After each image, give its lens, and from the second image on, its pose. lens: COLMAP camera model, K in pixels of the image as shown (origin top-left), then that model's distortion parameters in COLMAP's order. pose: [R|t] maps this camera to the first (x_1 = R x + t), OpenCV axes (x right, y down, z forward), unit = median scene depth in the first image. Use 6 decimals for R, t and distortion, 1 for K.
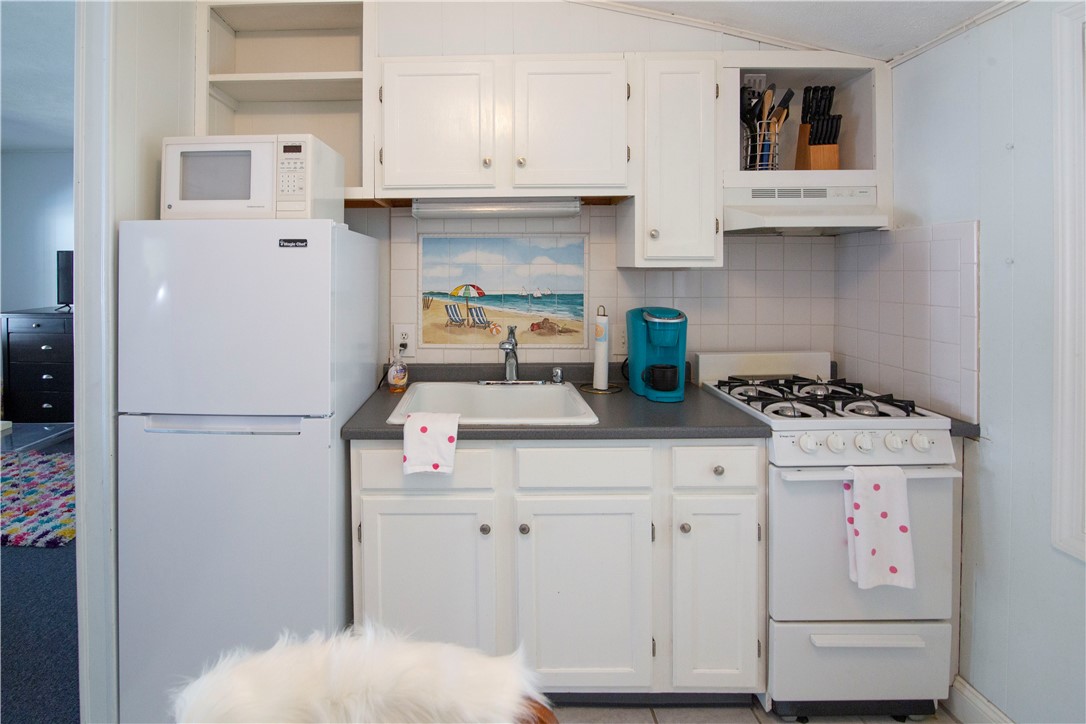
lens RADIAL K [[528.4, 0, 466.5], [0, 528.4, 272.0], [0, 0, 1]] dist [-0.022227, 0.001514]
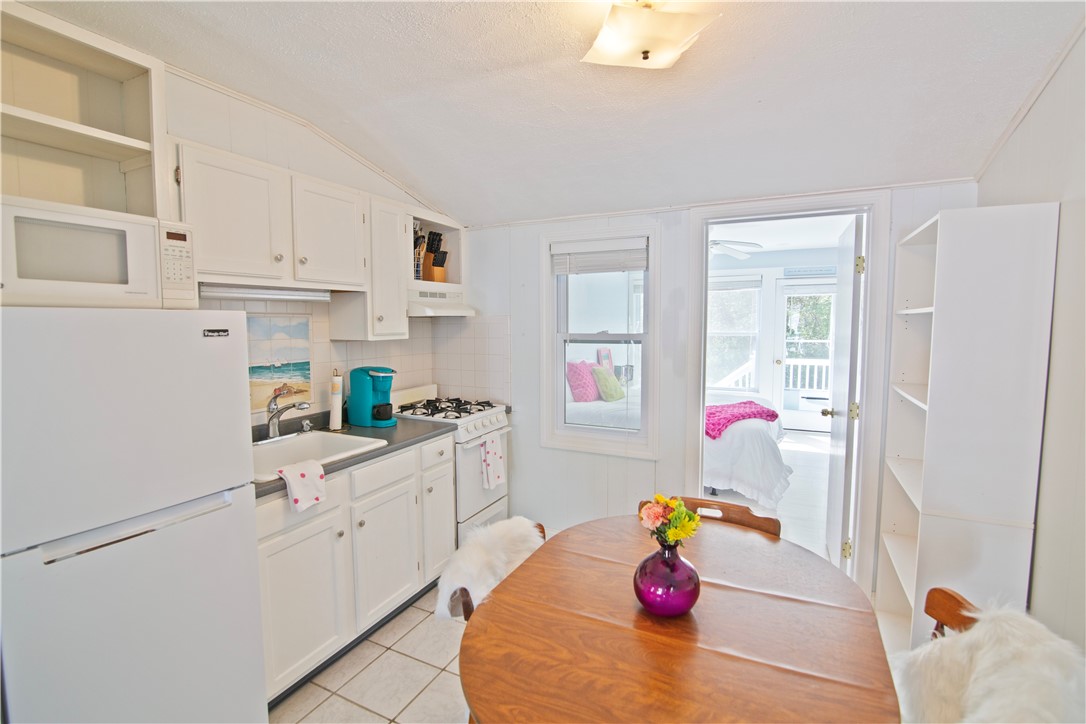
lens RADIAL K [[502.4, 0, 544.3], [0, 502.4, 361.7], [0, 0, 1]] dist [-0.014678, 0.000664]
pose [[0.408148, -0.071794, 0.910088, -0.721755], [0.007494, 0.997133, 0.075299, -0.049763], [-0.912885, -0.023913, 0.407516, -0.019699]]
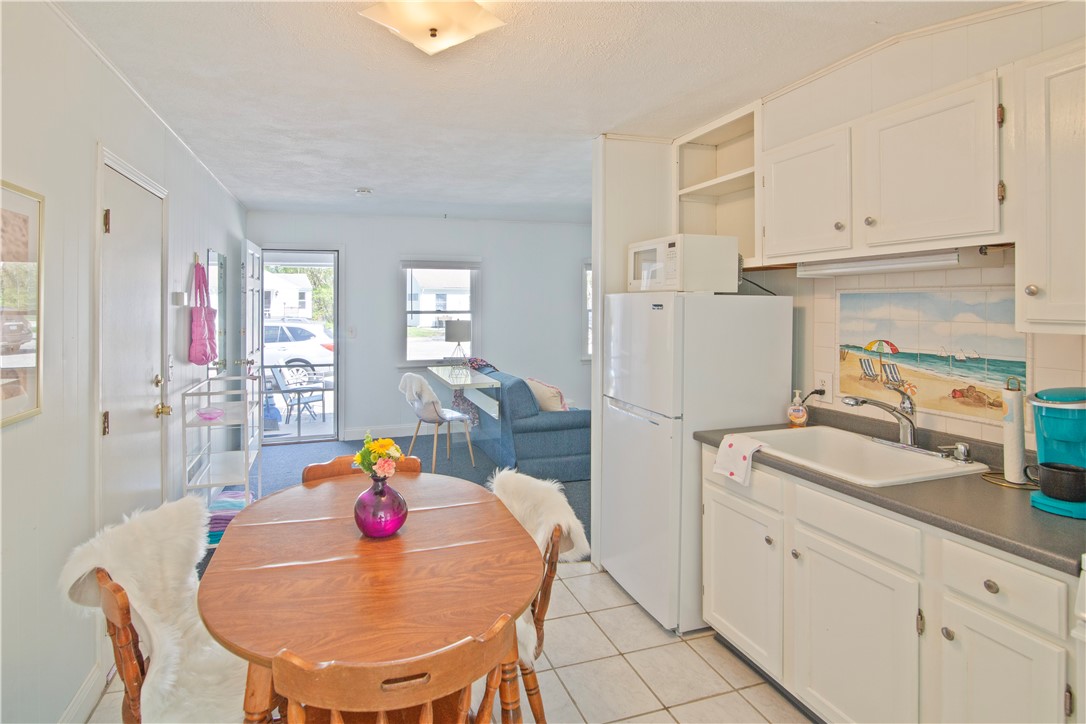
lens RADIAL K [[528.4, 0, 496.0], [0, 528.4, 305.5], [0, 0, 1]] dist [-0.022227, 0.001514]
pose [[0.321301, 0.005697, -0.946960, 0.767339], [-0.004828, 0.999979, 0.004378, -0.045992], [0.946965, 0.003165, 0.321322, 0.005329]]
